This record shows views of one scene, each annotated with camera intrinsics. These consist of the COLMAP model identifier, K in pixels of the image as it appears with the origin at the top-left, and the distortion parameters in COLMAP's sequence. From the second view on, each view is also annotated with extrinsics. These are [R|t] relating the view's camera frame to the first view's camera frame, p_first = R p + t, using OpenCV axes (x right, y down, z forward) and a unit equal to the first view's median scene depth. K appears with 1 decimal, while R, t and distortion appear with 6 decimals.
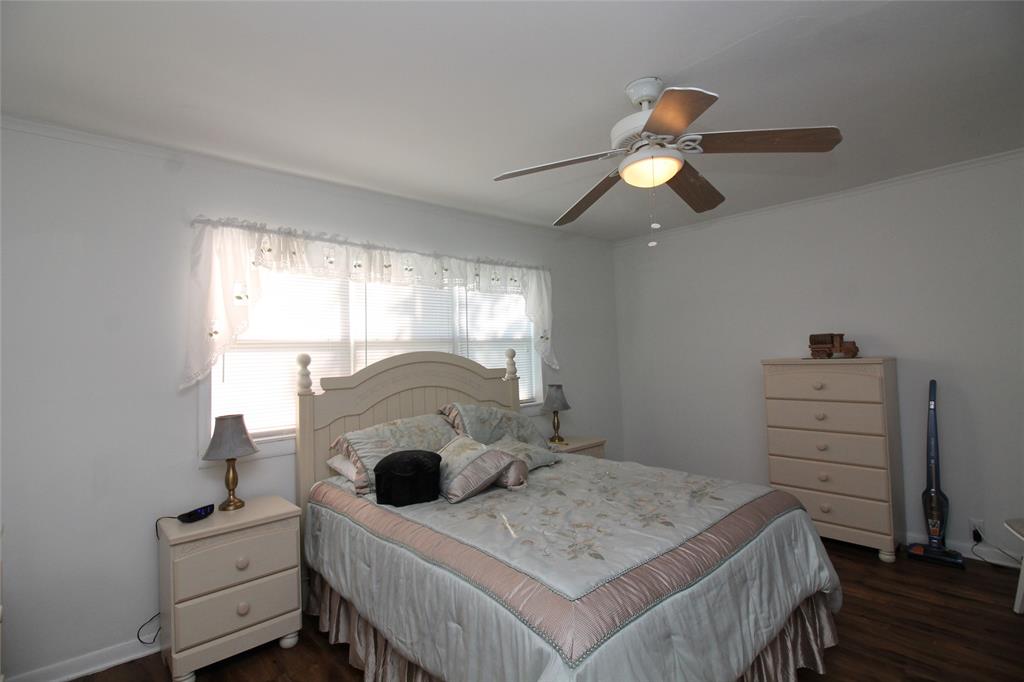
lens RADIAL K [[479.5, 0, 513.1], [0, 479.5, 329.7], [0, 0, 1]] dist [-0.000538, -0.013659]
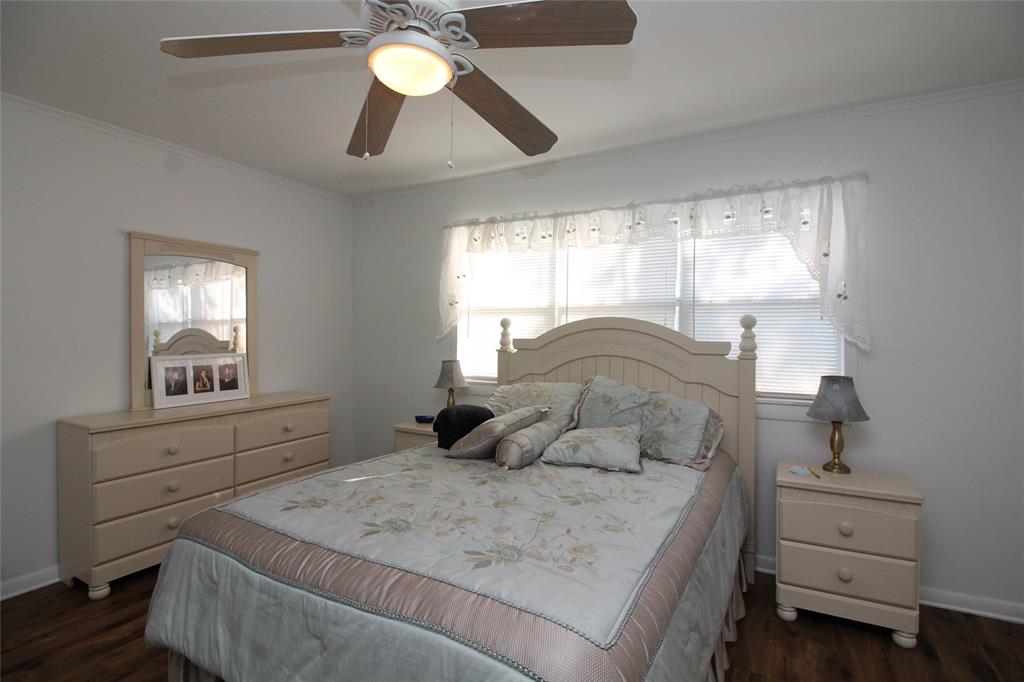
lens RADIAL K [[479.5, 0, 513.1], [0, 479.5, 329.7], [0, 0, 1]] dist [-0.000538, -0.013659]
pose [[0.323387, 0.044411, -0.945224, 0.535329], [0.042875, 0.997184, 0.061522, 0.004004], [0.945295, -0.060422, 0.320573, 0.460456]]
